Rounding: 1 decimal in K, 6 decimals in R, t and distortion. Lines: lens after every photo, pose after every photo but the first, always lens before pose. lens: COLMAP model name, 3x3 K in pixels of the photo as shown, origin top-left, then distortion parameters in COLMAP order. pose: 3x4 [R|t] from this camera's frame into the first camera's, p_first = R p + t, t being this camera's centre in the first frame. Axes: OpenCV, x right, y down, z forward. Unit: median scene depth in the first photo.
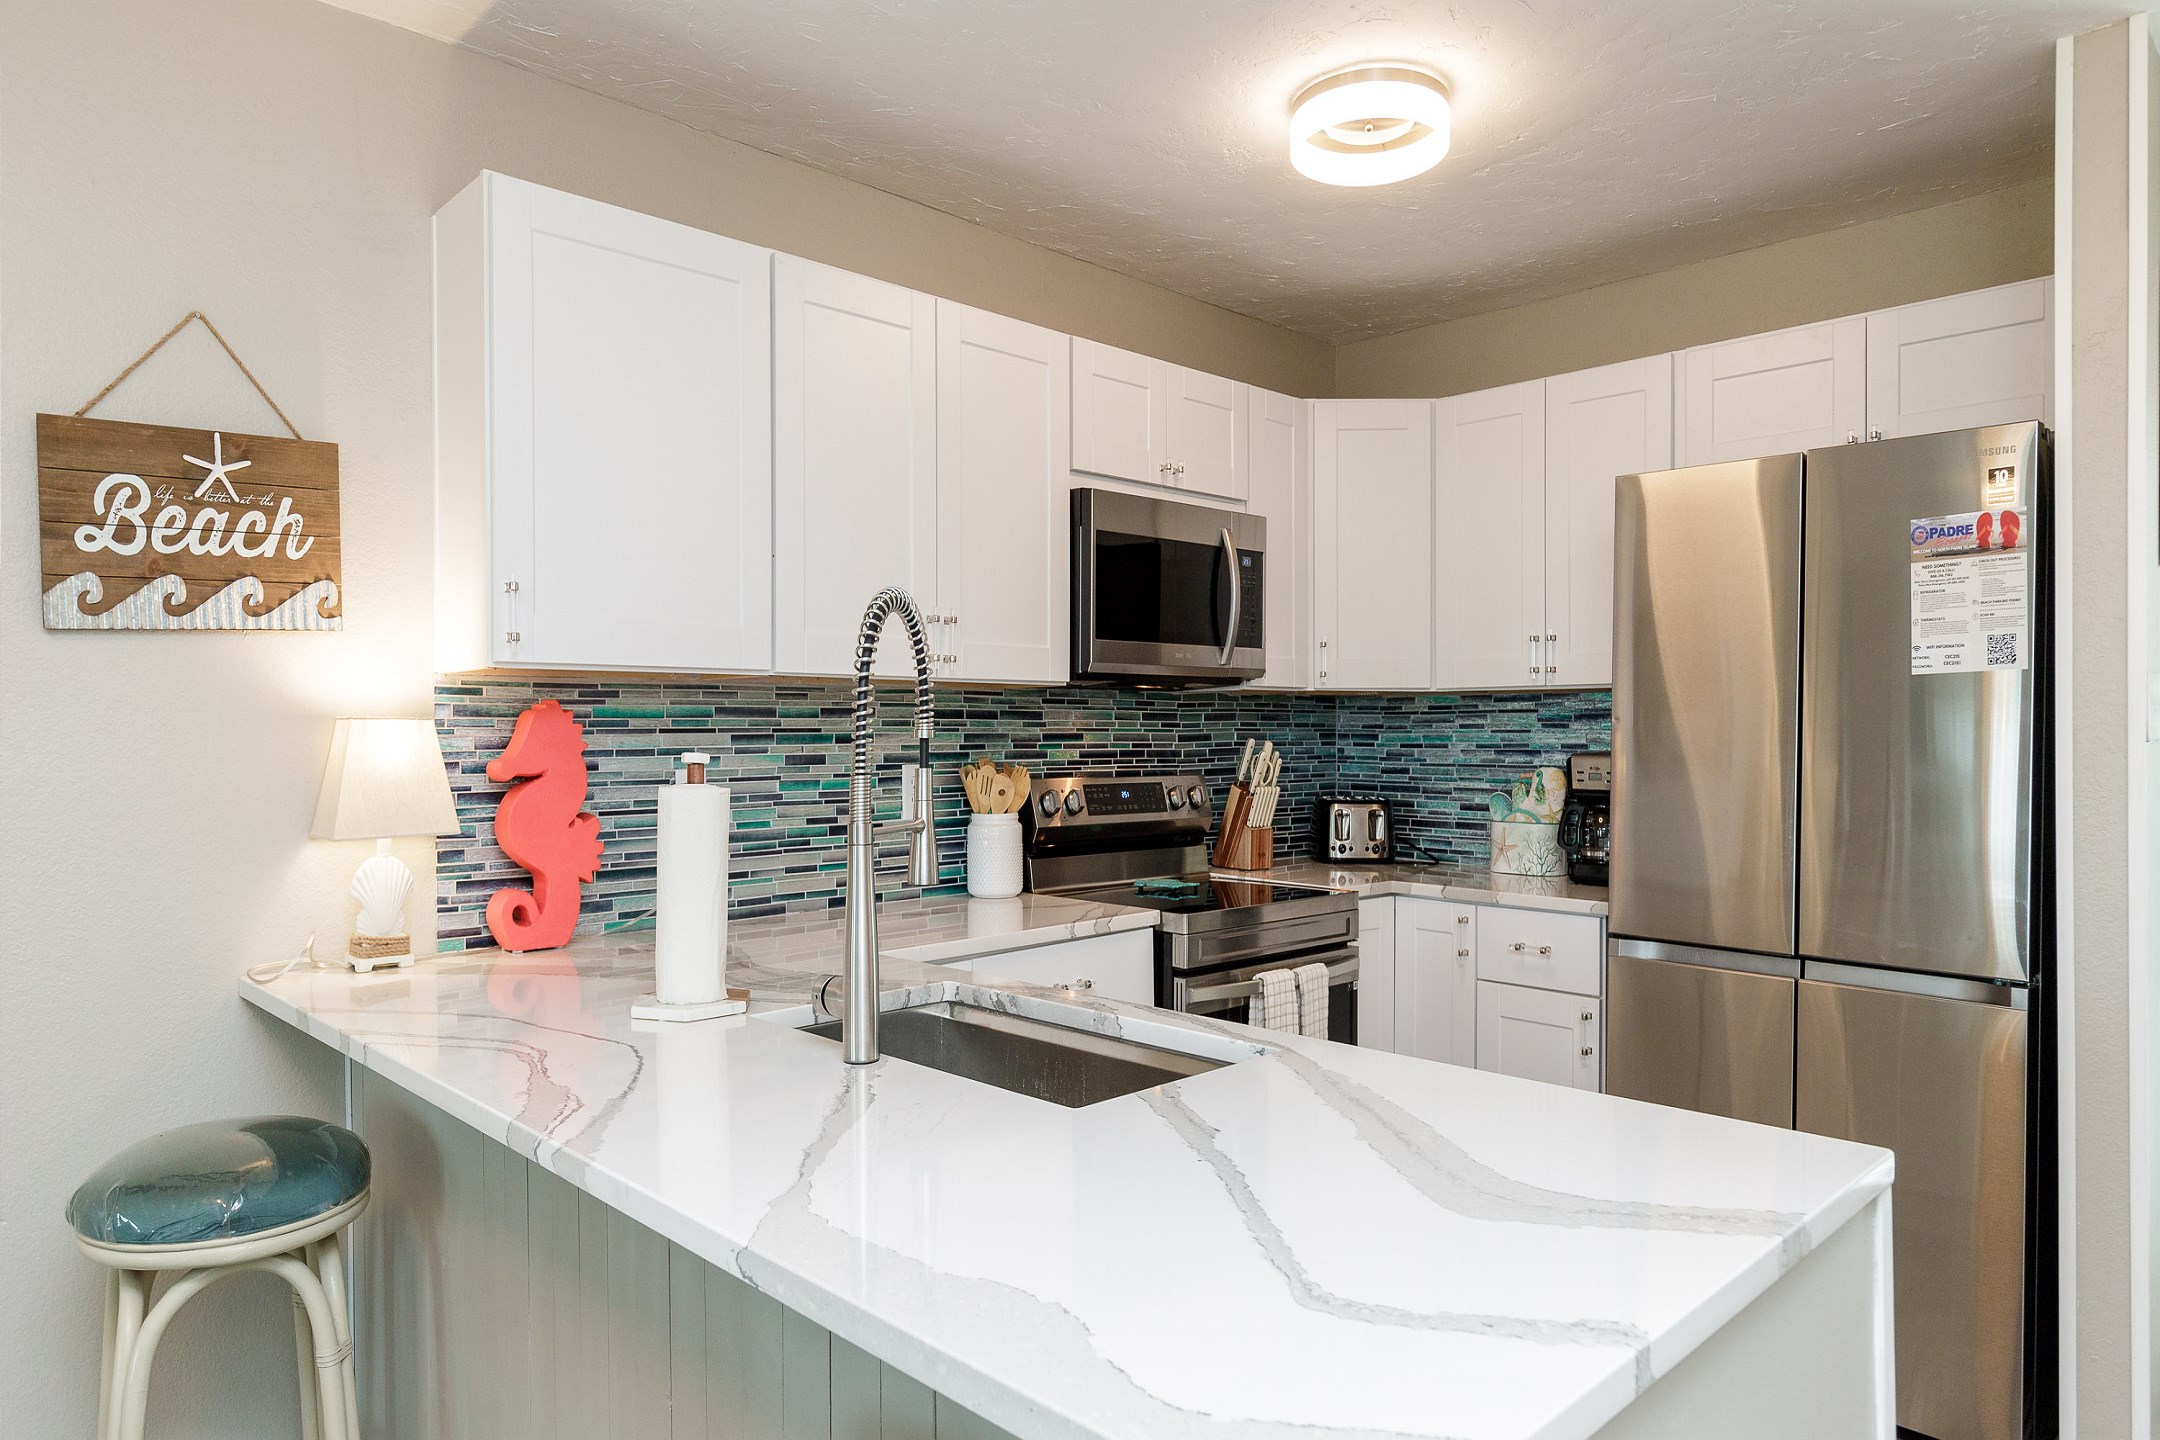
lens RADIAL K [[1303.0, 0, 1094.5], [0, 1303.0, 738.4], [0, 0, 1]] dist [0.002464, -0.002387]
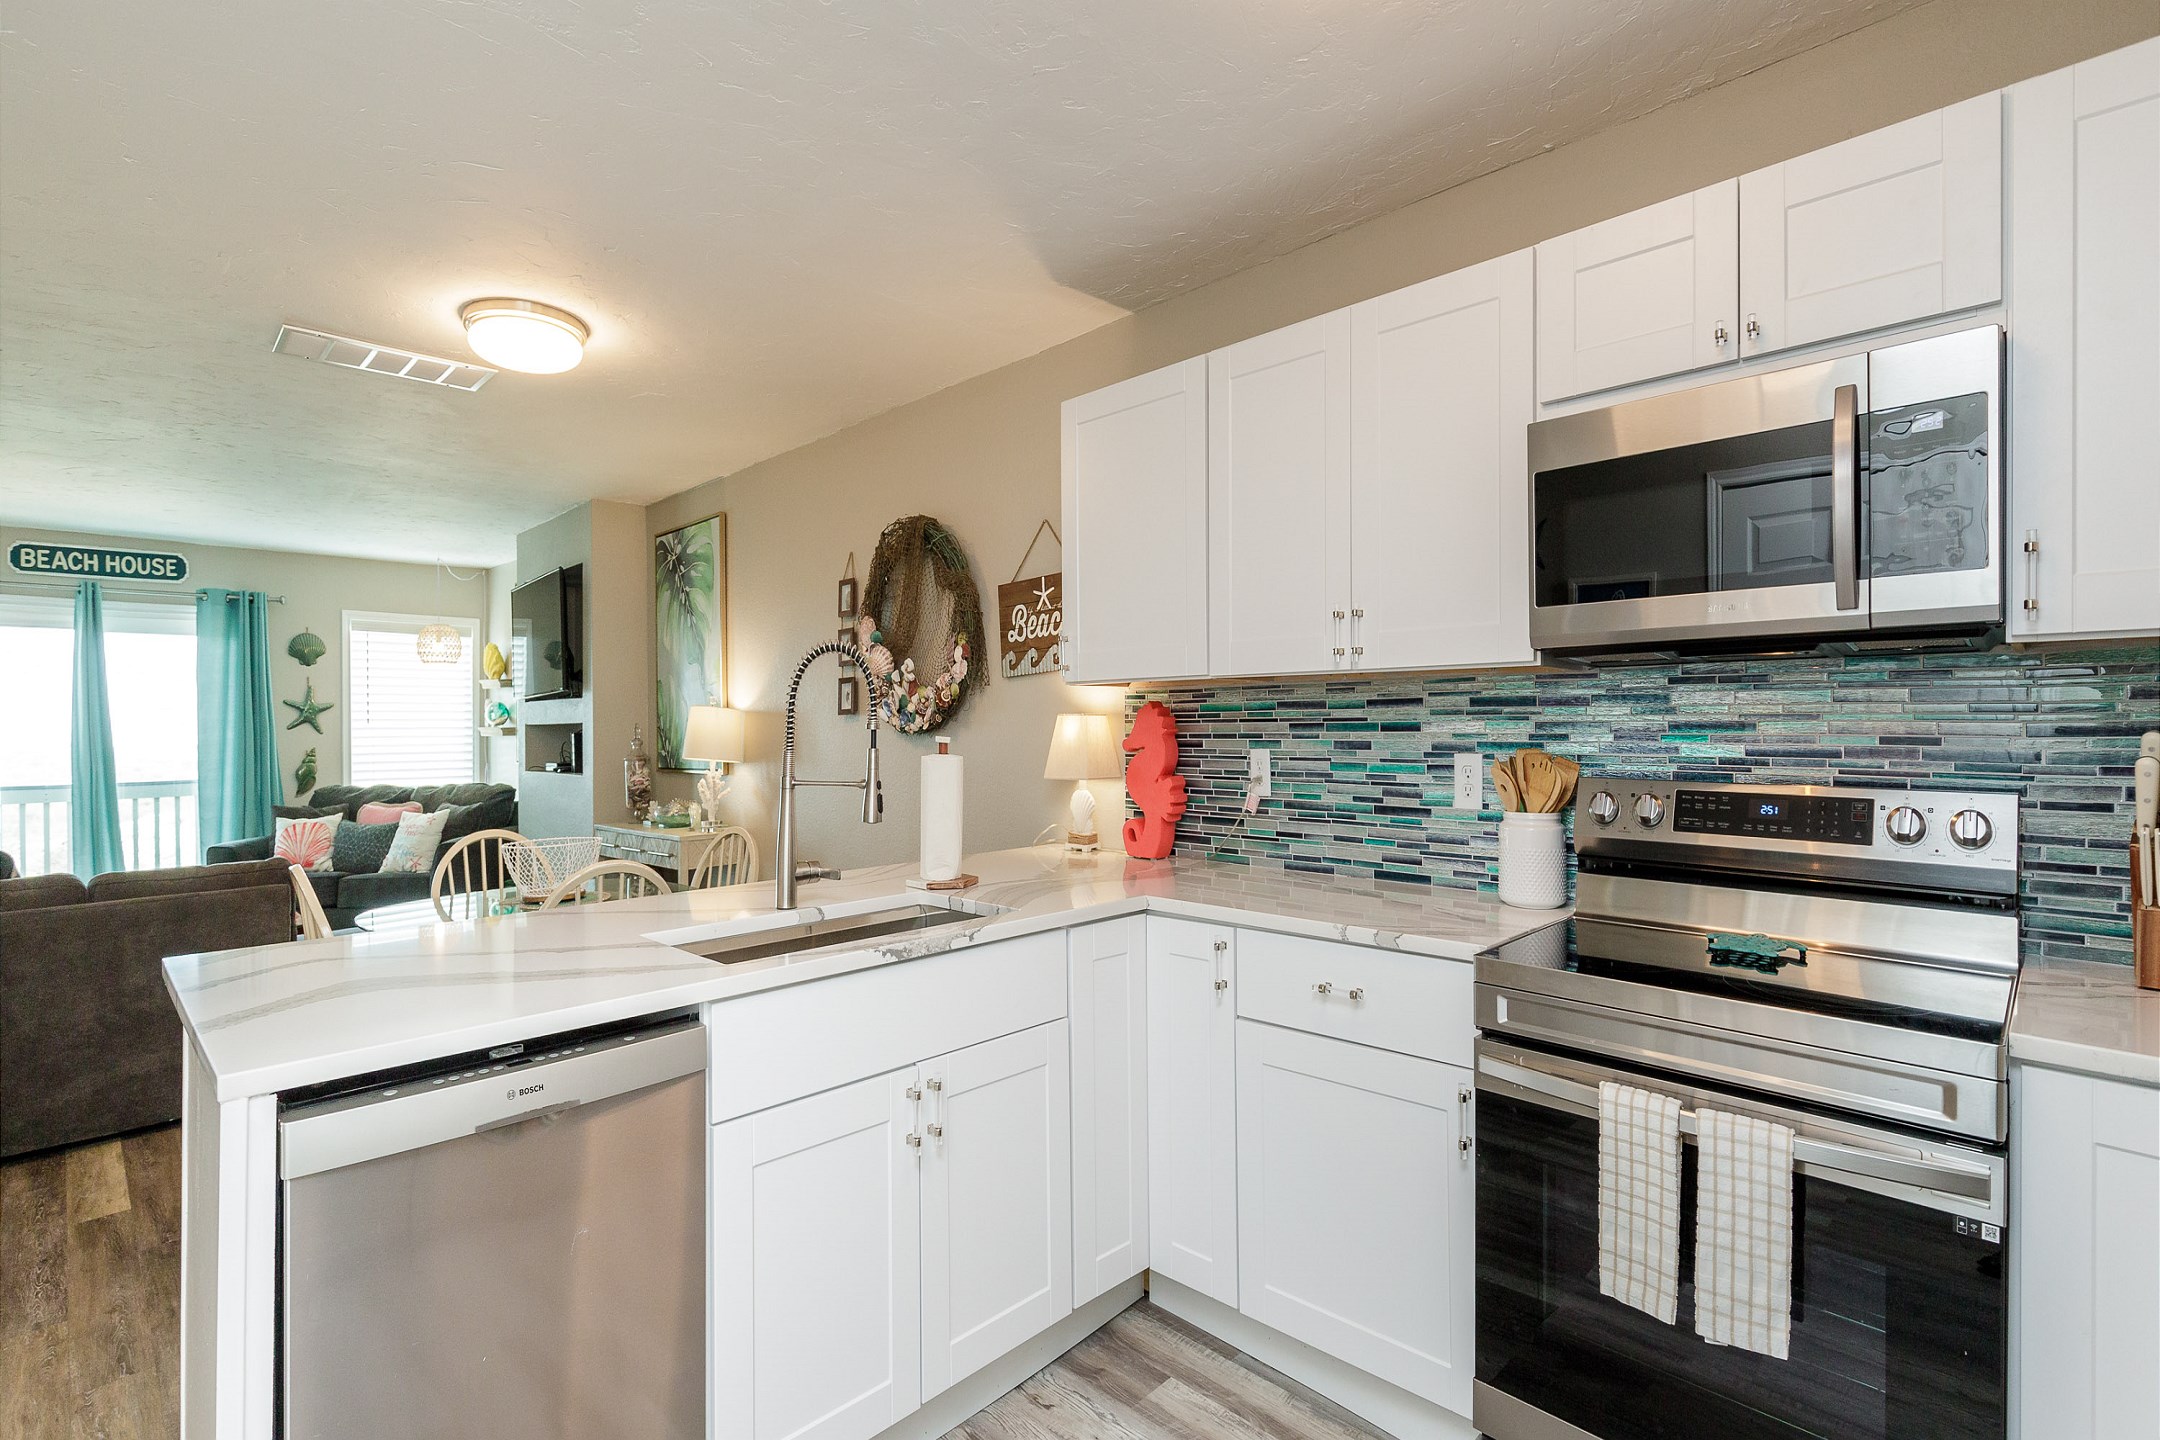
lens RADIAL K [[986.6, 0, 1084.8], [0, 986.6, 714.5], [0, 0, 1]] dist [0.006620, -0.001964]
pose [[0.025469, -0.005565, -0.999660, 0.670372], [-0.000082, 0.999984, -0.005569, -0.005953], [0.999676, 0.000224, 0.025468, 0.770399]]
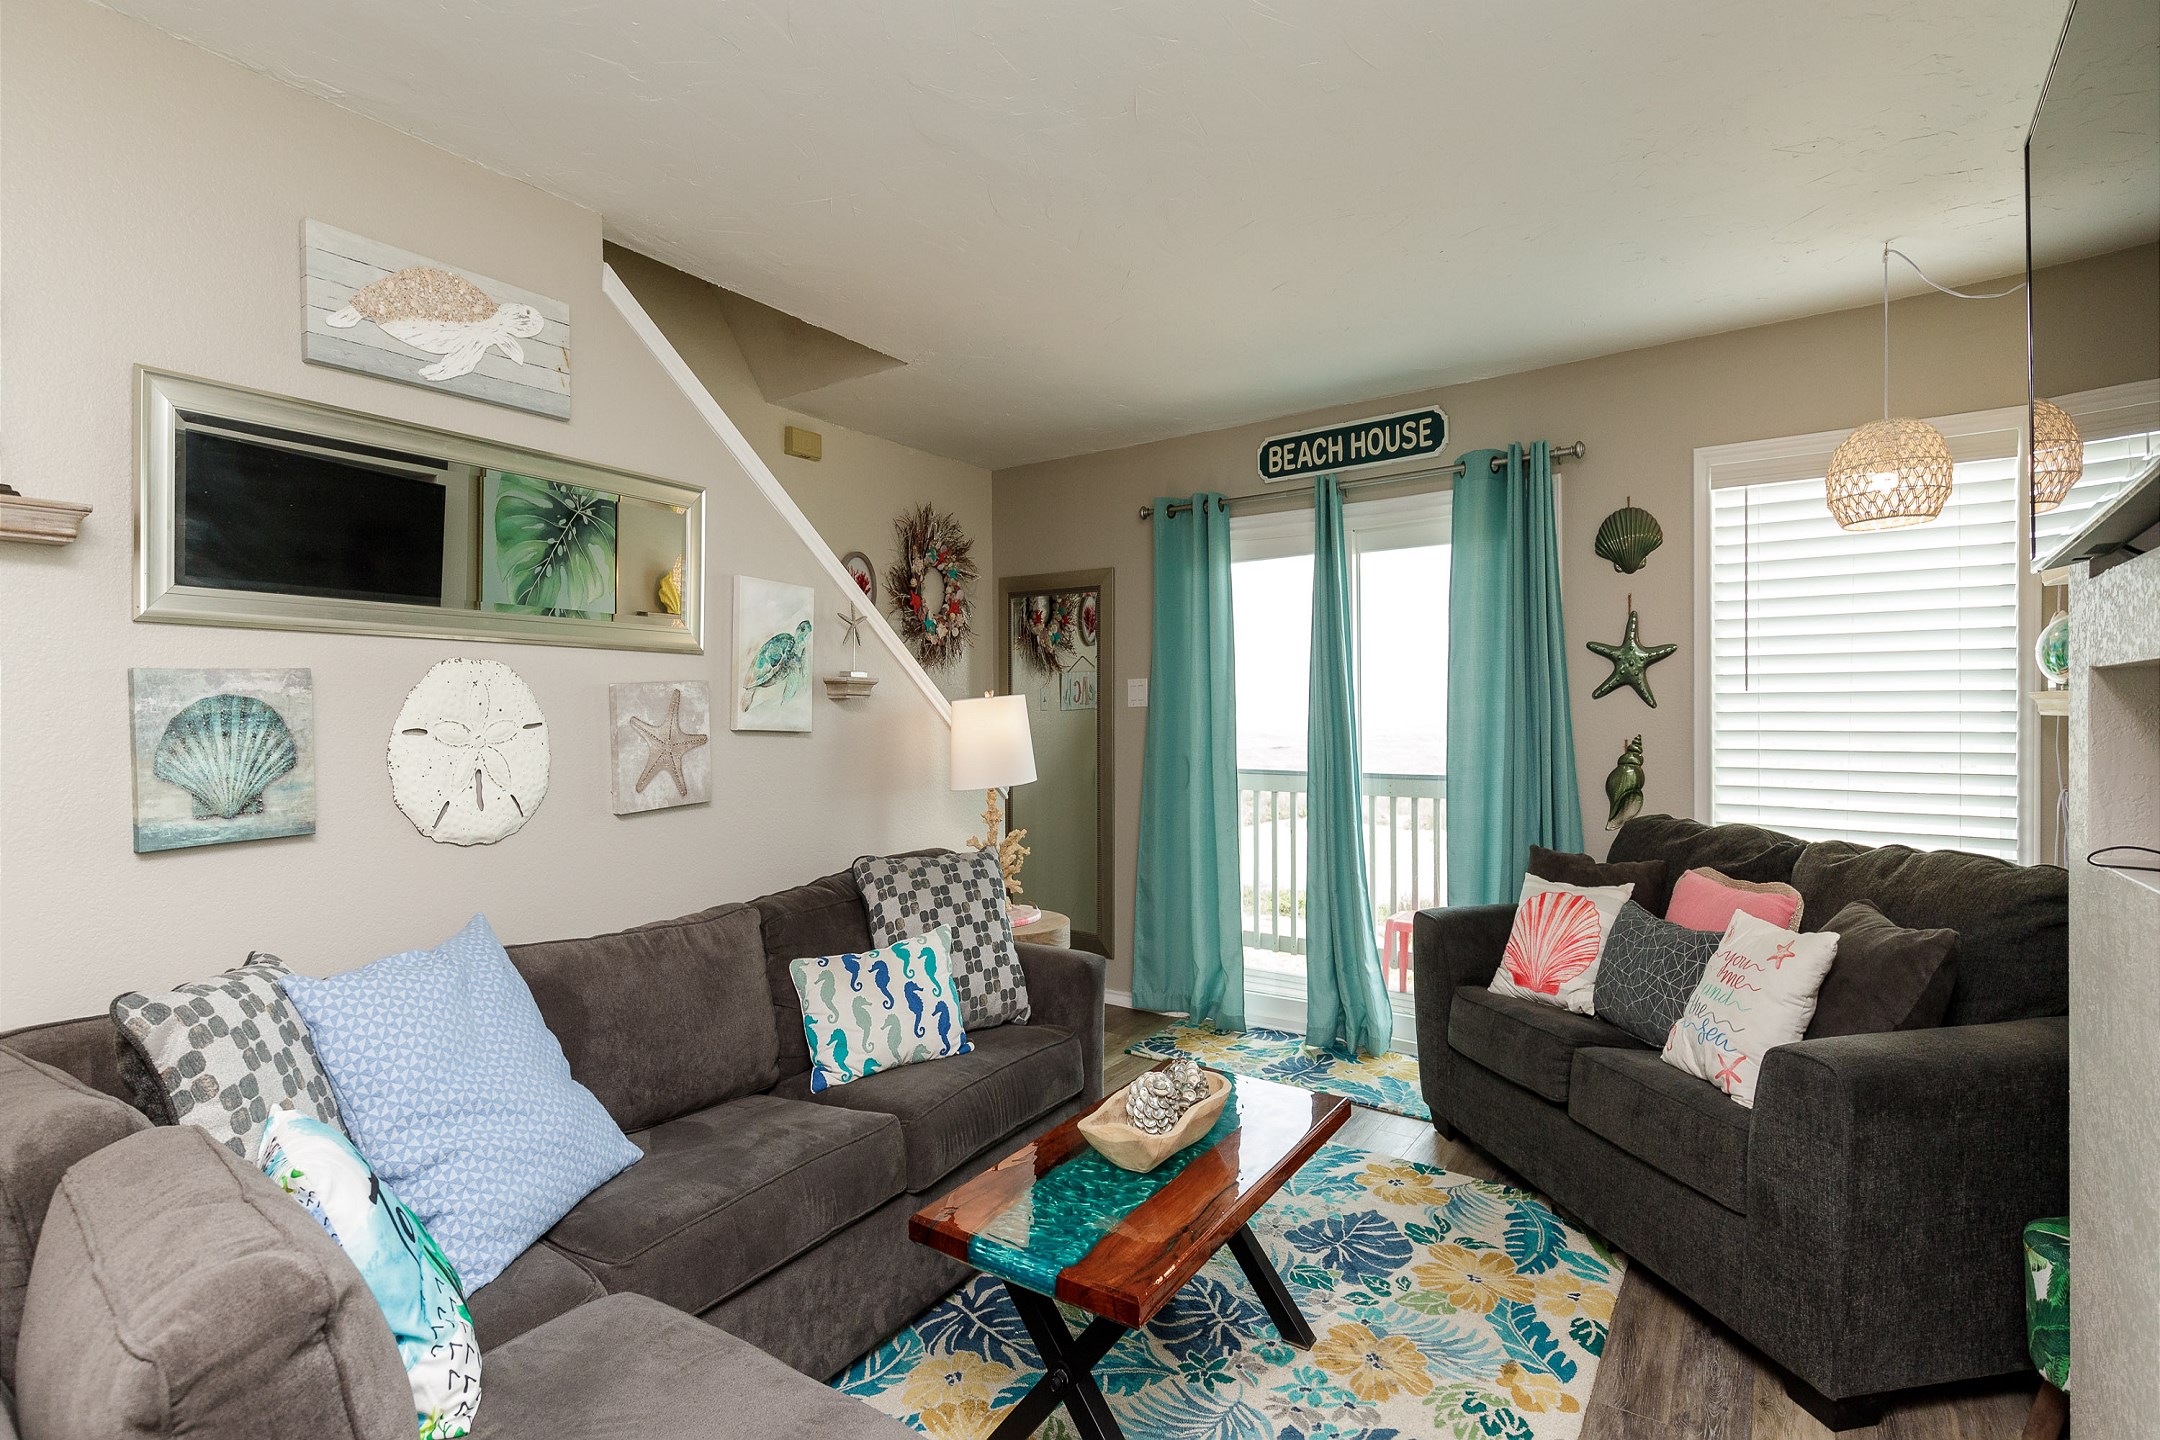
lens RADIAL K [[986.6, 0, 1080.6], [0, 986.6, 717.8], [0, 0, 1]] dist [0.006620, -0.001964]
pose [[-0.983463, 0.011345, -0.180756, -0.830046], [0.008634, 0.999838, 0.015781, 0.015627], [0.180906, 0.013959, -0.983401, 0.053091]]
